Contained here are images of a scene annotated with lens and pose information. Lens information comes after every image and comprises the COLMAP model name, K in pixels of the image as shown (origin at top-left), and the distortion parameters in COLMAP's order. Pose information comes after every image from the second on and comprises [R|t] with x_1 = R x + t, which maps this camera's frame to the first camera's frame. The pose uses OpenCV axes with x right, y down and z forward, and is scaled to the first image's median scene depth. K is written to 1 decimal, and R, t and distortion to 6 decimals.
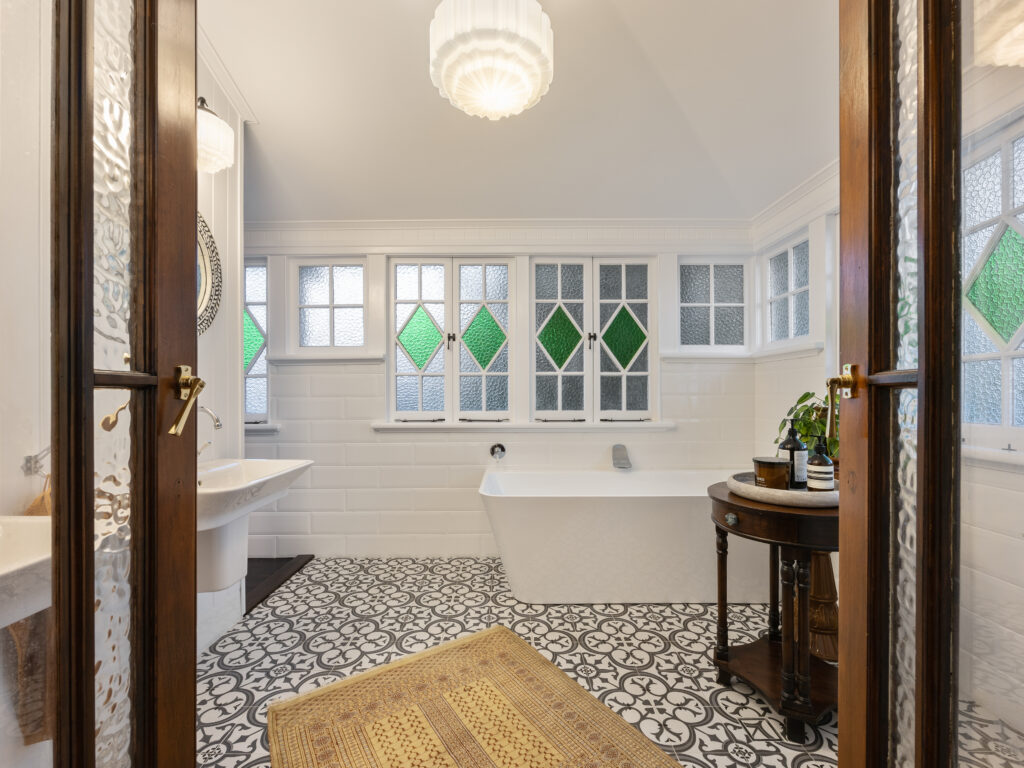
lens RADIAL K [[447.3, 0, 515.6], [0, 447.3, 385.0], [0, 0, 1]] dist [0.001713, 0.000024]
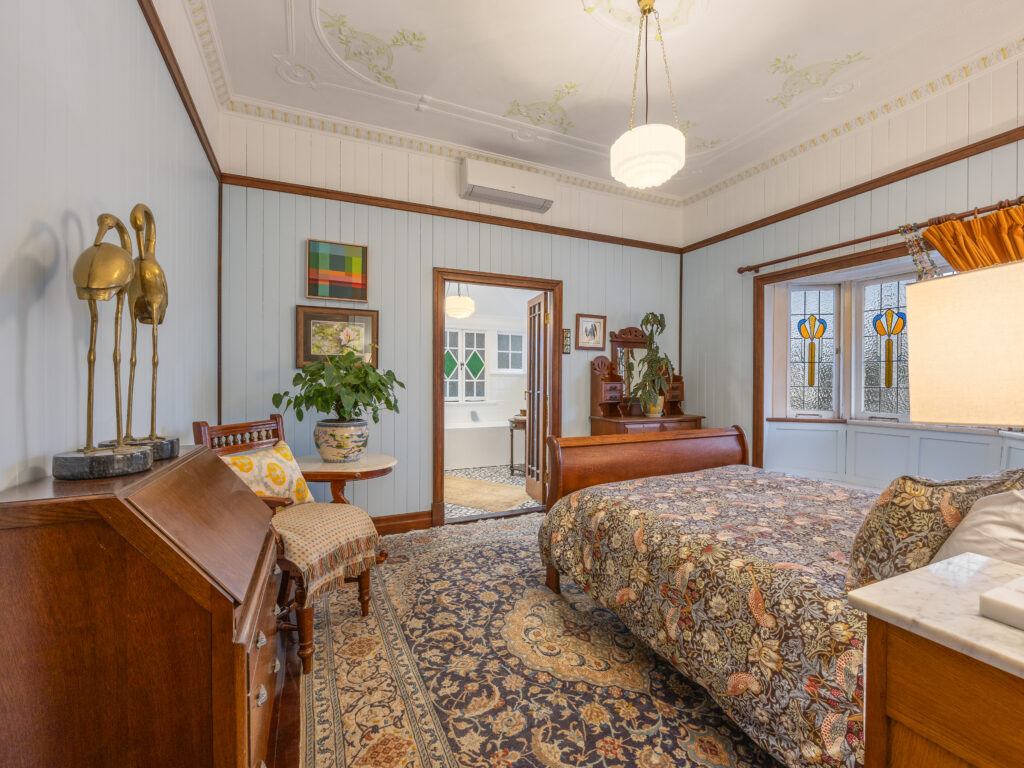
lens RADIAL K [[447.3, 0, 513.9], [0, 447.3, 384.5], [0, 0, 1]] dist [0.001713, 0.000024]
pose [[0.916921, 0.005818, 0.399027, -0.489285], [-0.006008, 0.999982, -0.000774, -0.005107], [-0.399024, -0.001688, 0.916939, -1.180607]]
